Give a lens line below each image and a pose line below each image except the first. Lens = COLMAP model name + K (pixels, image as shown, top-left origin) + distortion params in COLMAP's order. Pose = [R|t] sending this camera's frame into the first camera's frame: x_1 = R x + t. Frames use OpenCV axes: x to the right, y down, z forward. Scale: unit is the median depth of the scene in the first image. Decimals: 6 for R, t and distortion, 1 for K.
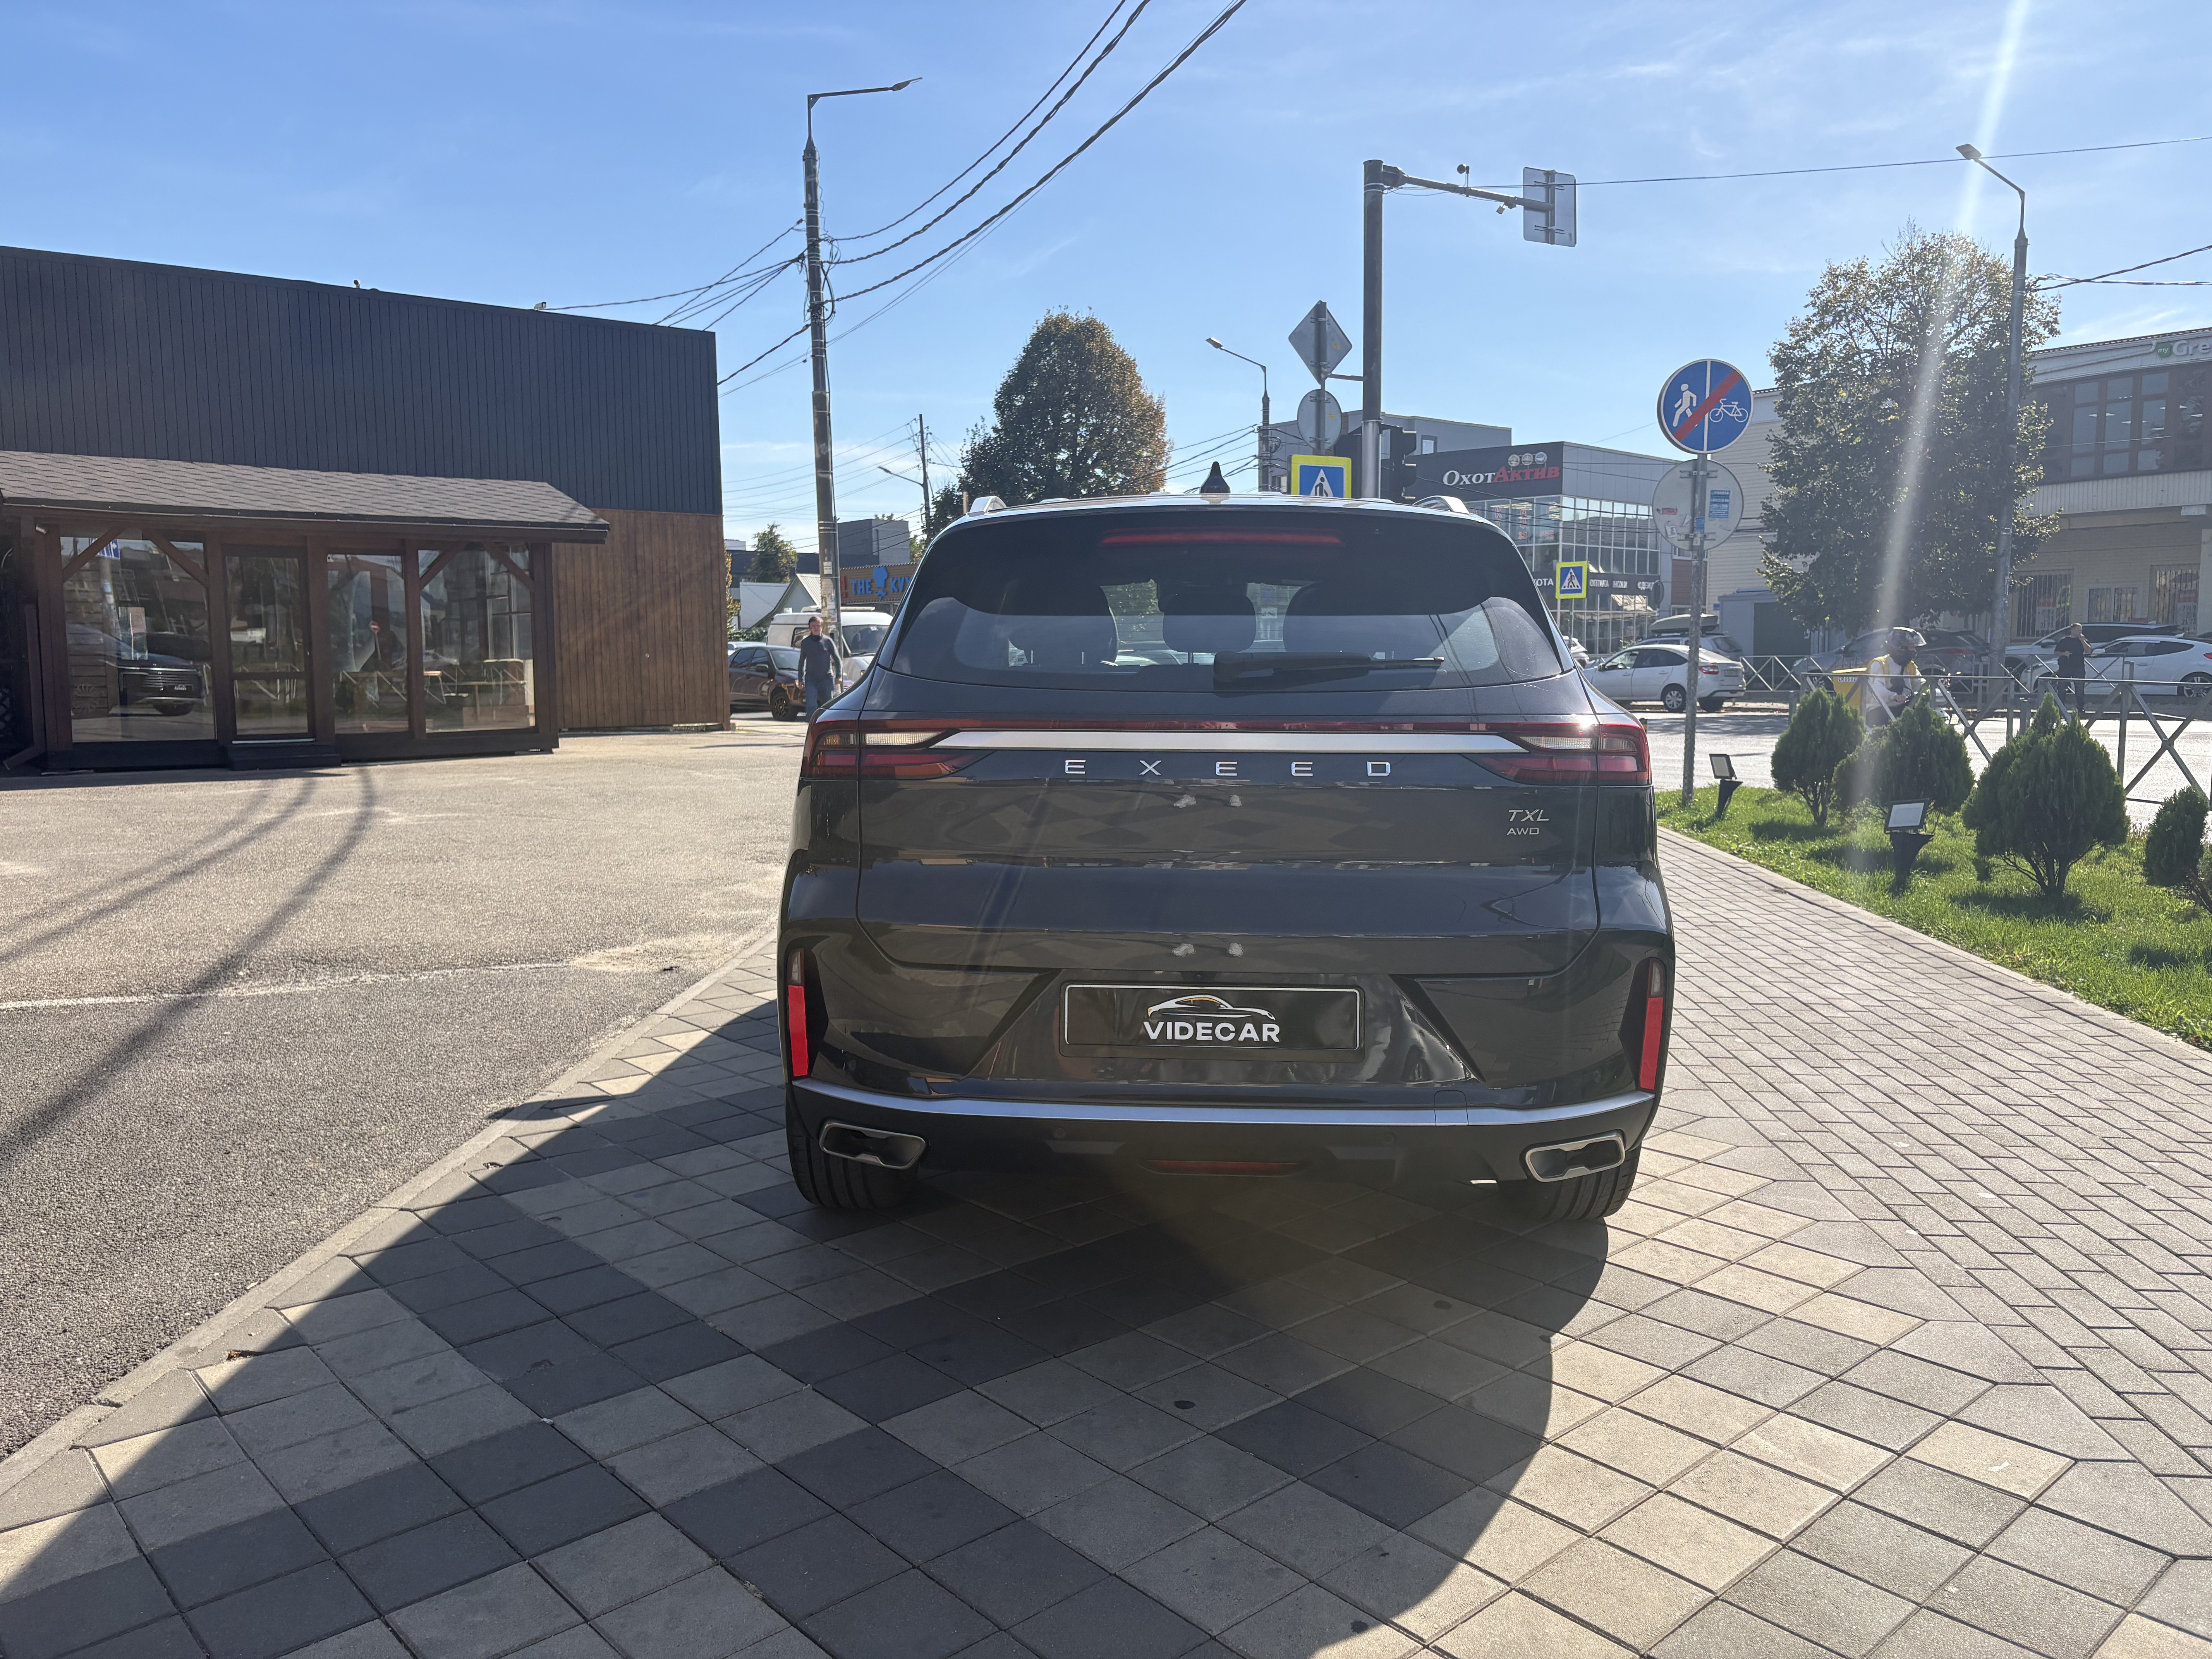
lens RADIAL K [[1670.0, 0, 1102.0], [0, 1670.0, 835.6], [0, 0, 1]] dist [0.024863, -0.011124]
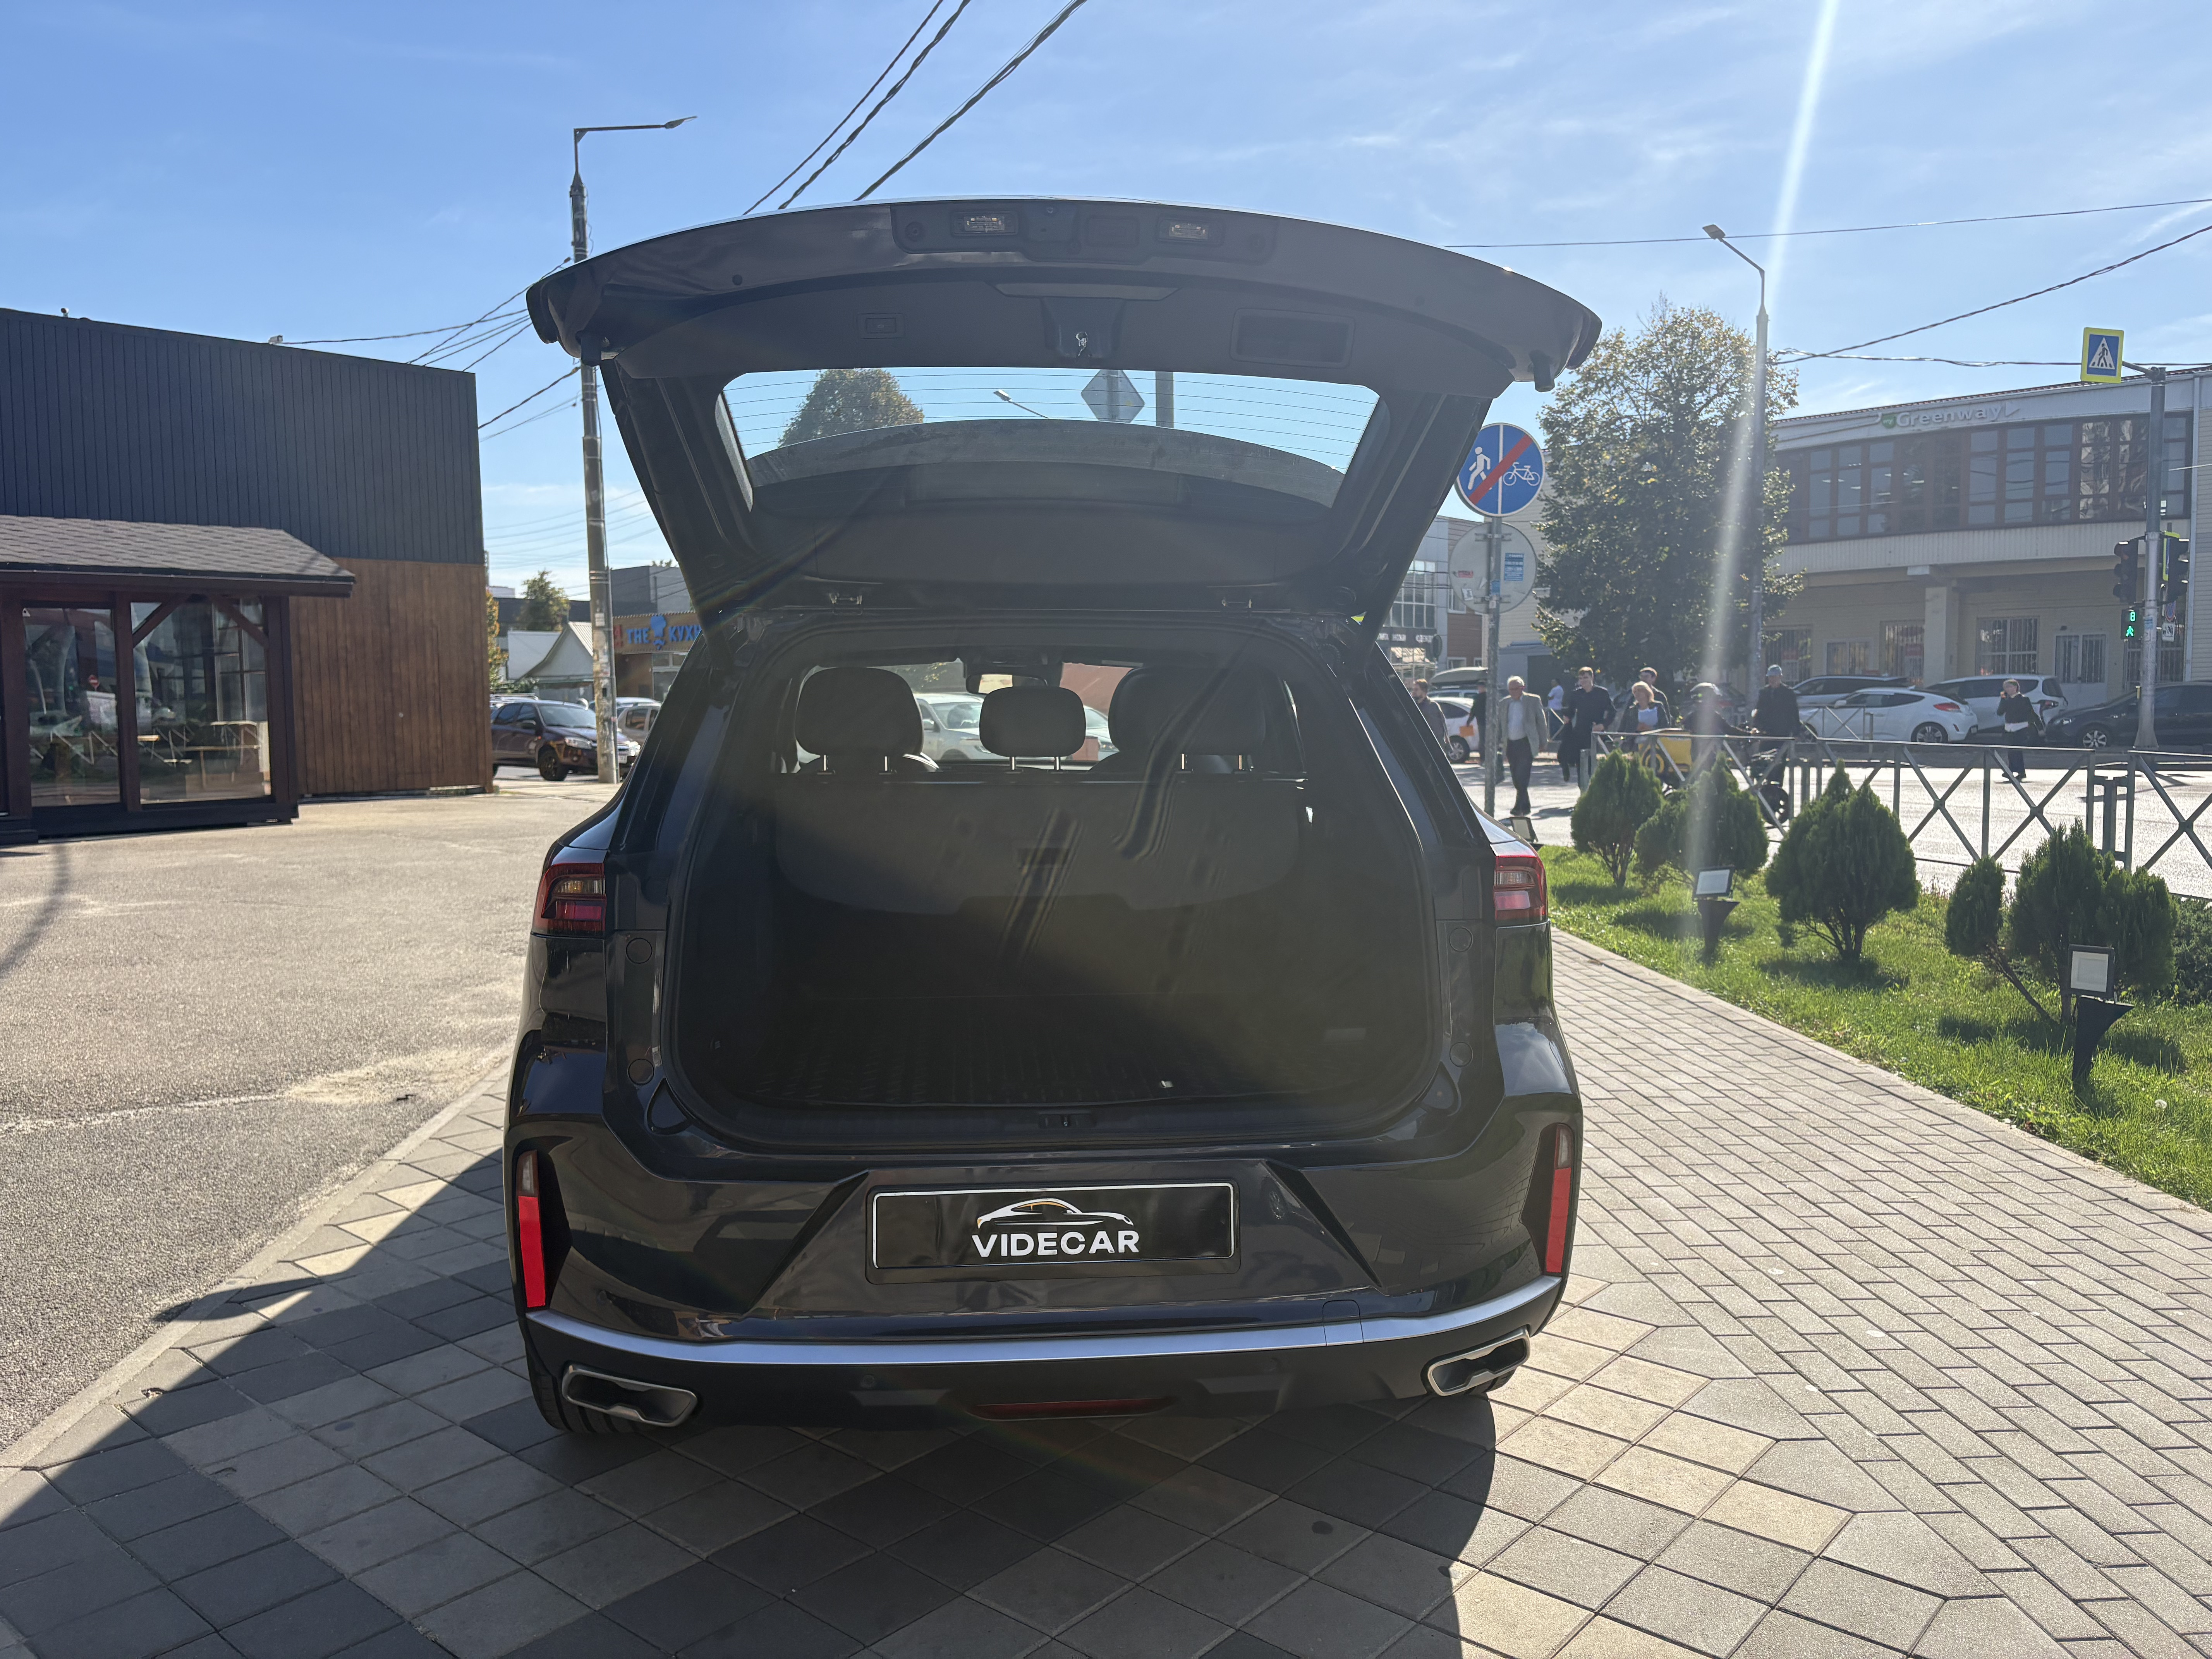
lens RADIAL K [[1682.5, 0, 1118.0], [0, 1682.5, 836.2], [0, 0, 1]] dist [-0.017087, 0.059764]
pose [[0.991052, -0.013903, 0.132749, -0.001689], [0.017675, 0.999472, -0.027275, -0.009867], [-0.132300, 0.029377, 0.990774, 0.030100]]
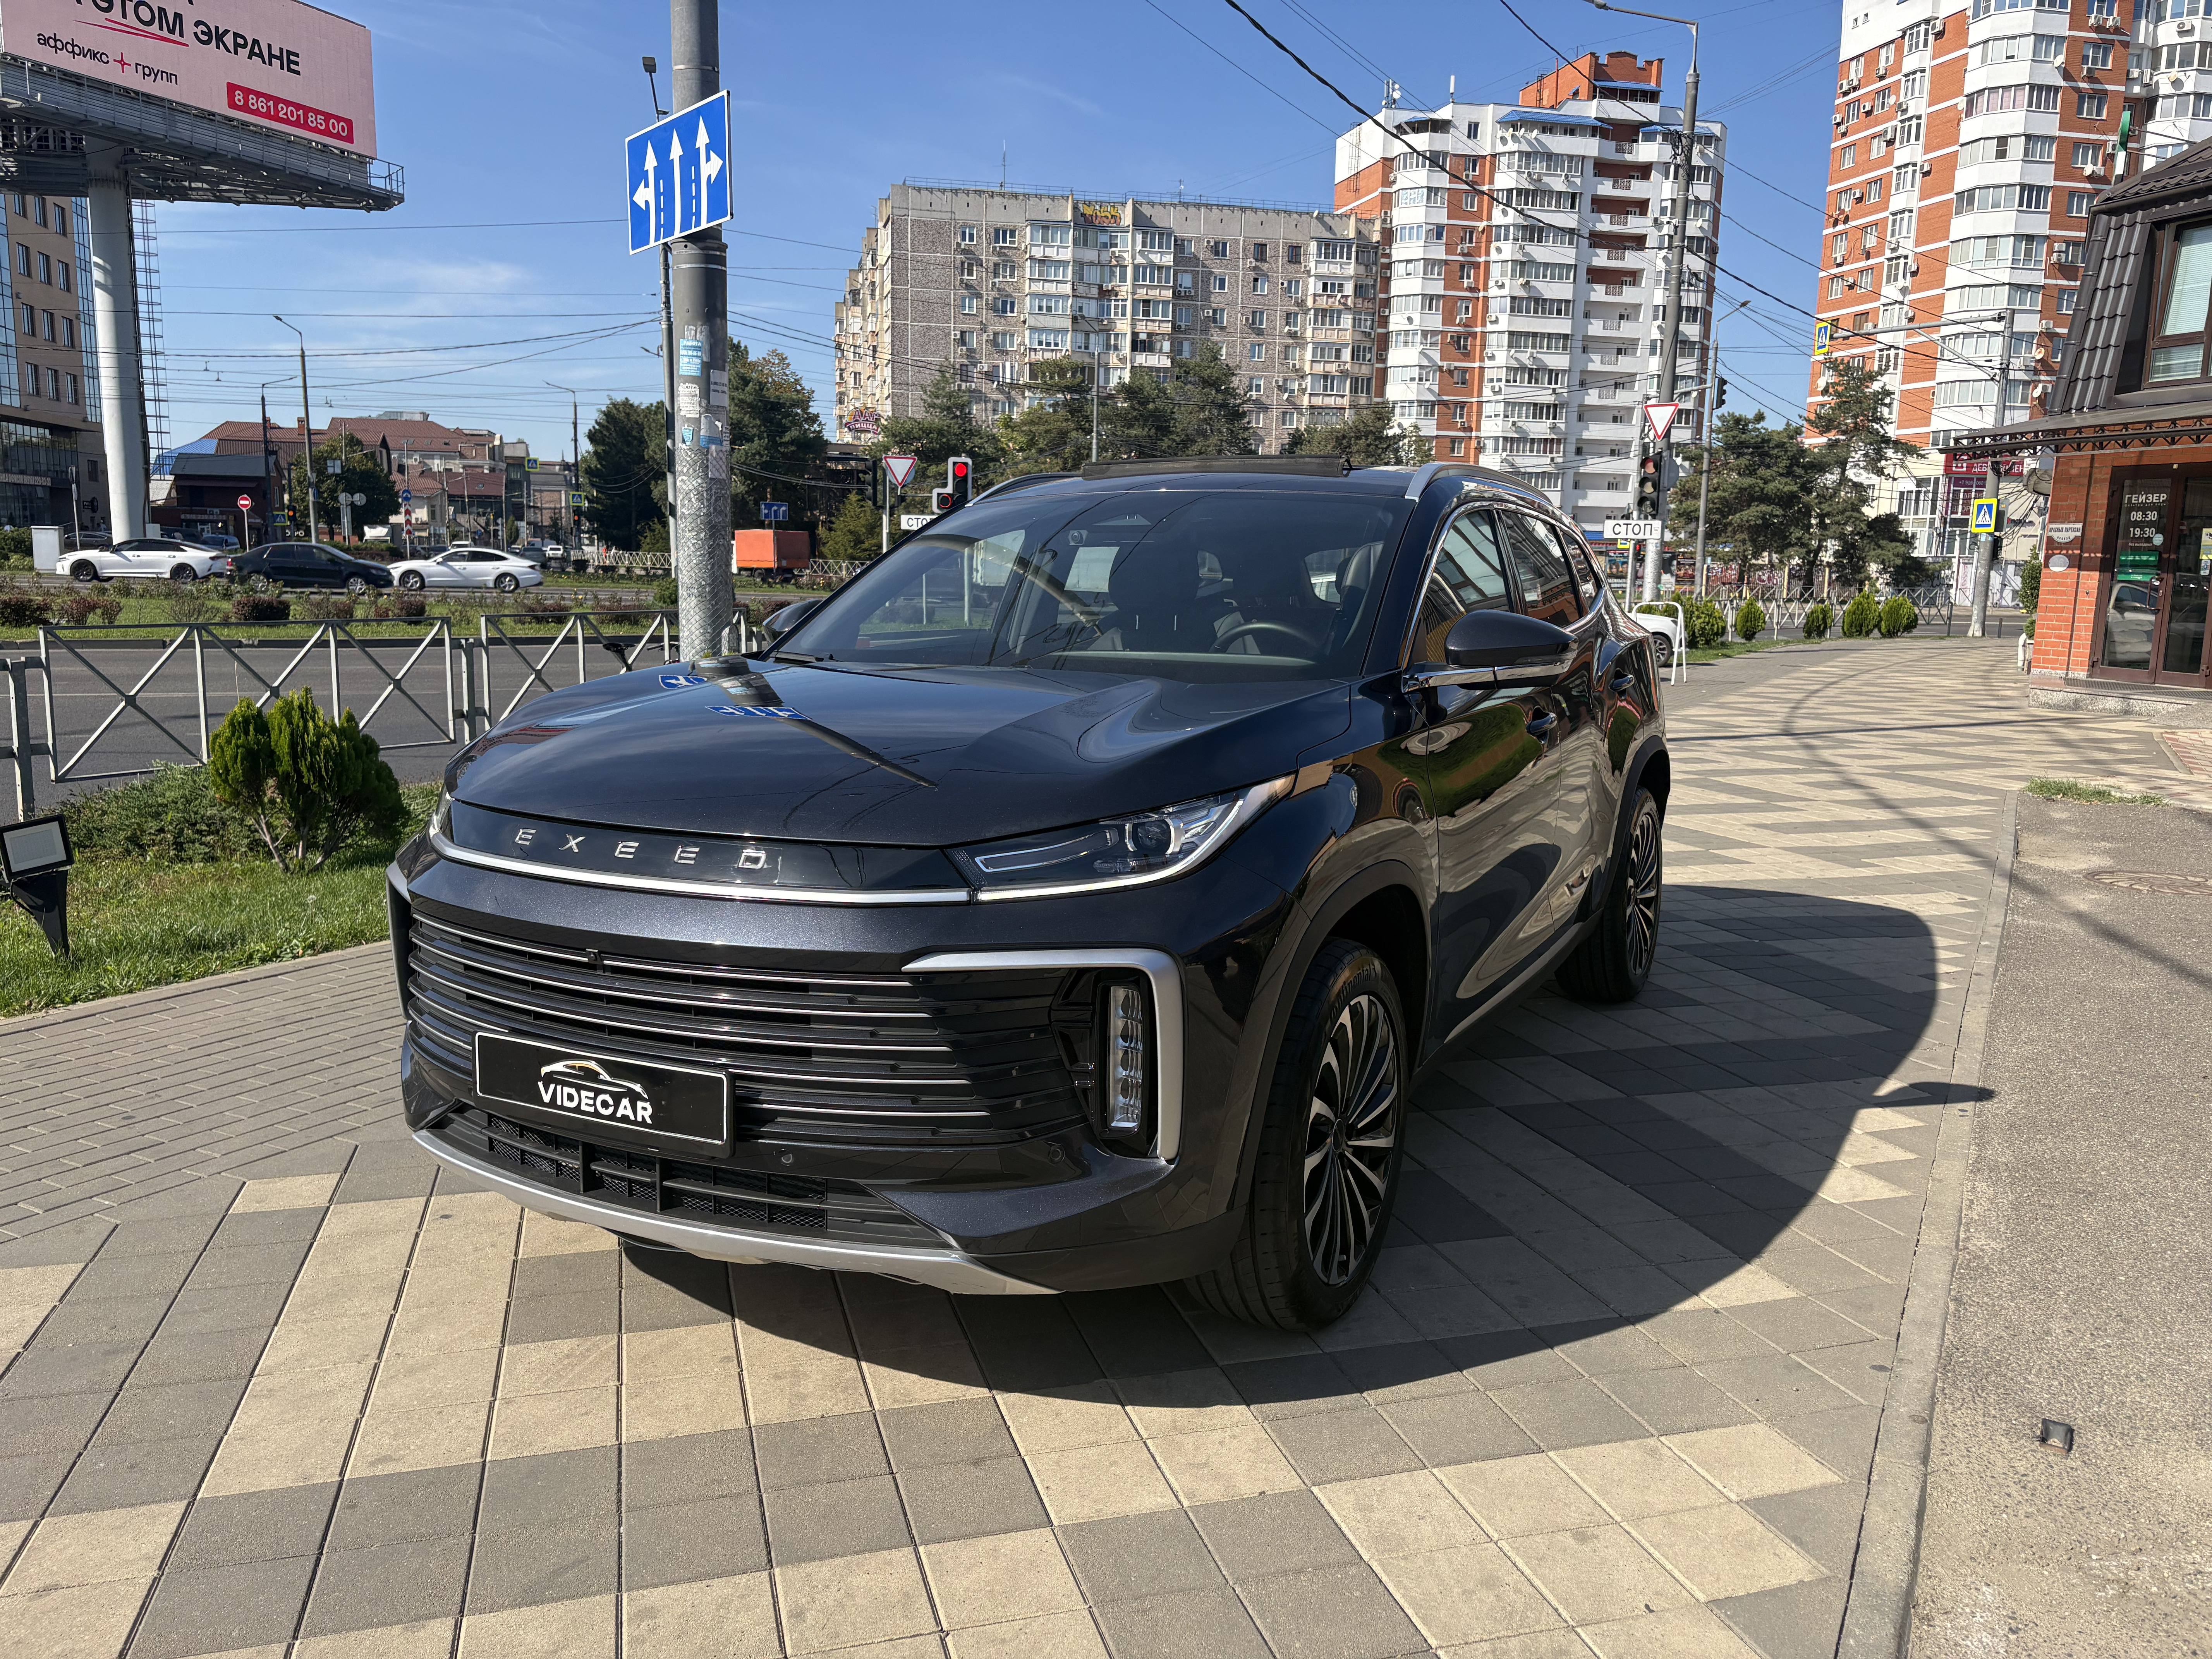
lens RADIAL K [[1662.0, 0, 1094.2], [0, 1662.0, 835.0], [0, 0, 1]] dist [0.041835, -0.039361]
pose [[-0.896493, -0.080243, 0.435731, -0.083963], [0.038346, 0.965720, 0.256740, -0.066582], [-0.441395, 0.246874, -0.862684, 0.548242]]
